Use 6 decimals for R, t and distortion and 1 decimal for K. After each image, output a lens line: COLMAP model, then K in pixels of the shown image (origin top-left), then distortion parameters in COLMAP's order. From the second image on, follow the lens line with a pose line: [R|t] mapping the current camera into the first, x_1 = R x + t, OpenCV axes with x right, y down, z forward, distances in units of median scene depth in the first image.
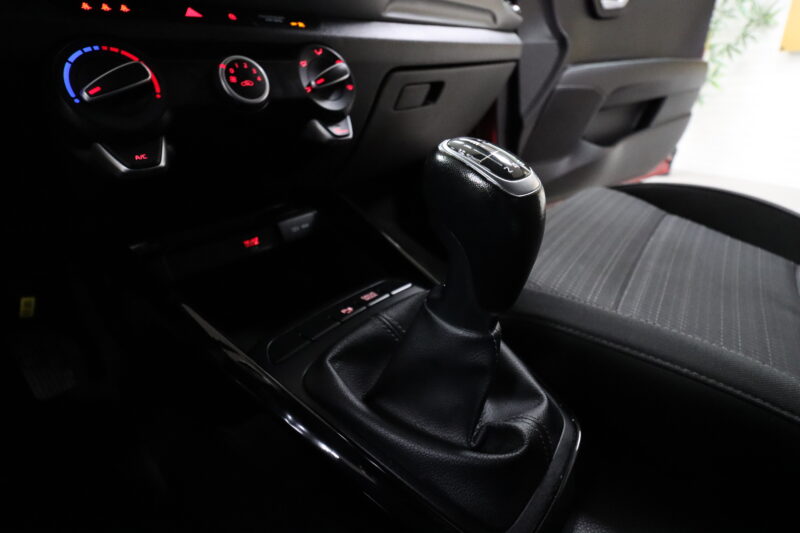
lens RADIAL K [[371.5, 0, 404.6], [0, 371.5, 266.7], [0, 0, 1]] dist [-0.033572, -0.000439]
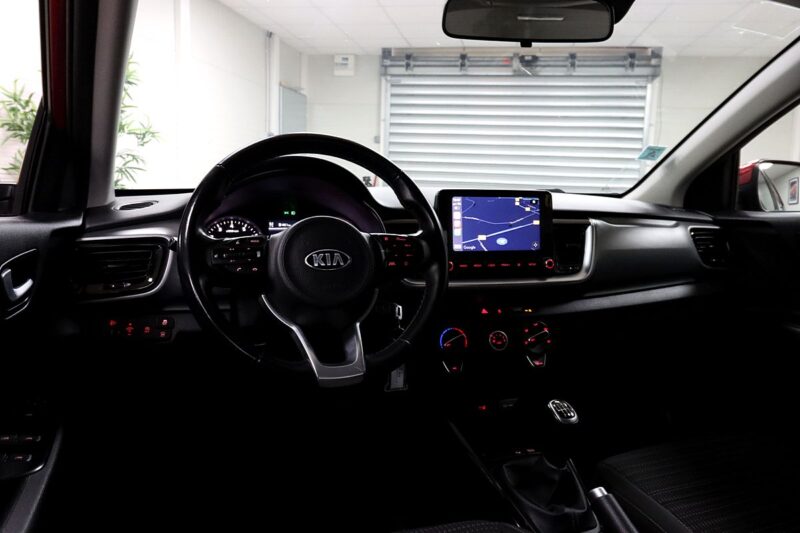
lens RADIAL K [[583.8, 0, 400.6], [0, 583.8, 247.1], [0, 0, 1]] dist [0.000853, -0.002363]
pose [[0.863511, 0.128799, -0.487606, 0.676621], [-0.278922, 0.927481, -0.248959, 0.038205], [0.420180, 0.350983, 0.836815, -2.292800]]
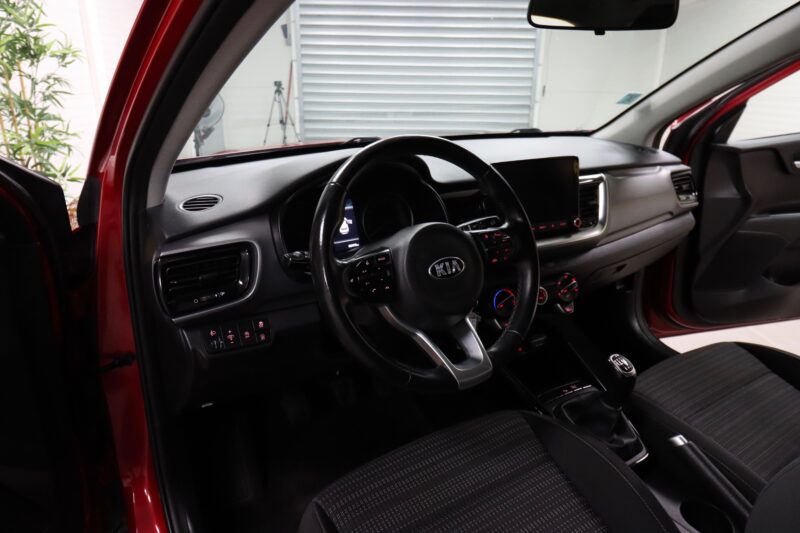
lens RADIAL K [[527.0, 0, 401.6], [0, 527.0, 247.5], [0, 0, 1]] dist [-0.004040, -0.001469]
pose [[0.943165, 0.156209, -0.293324, -0.275344], [-0.190758, 0.977227, -0.092951, -0.264792], [0.272125, 0.143622, 0.951484, -2.605598]]
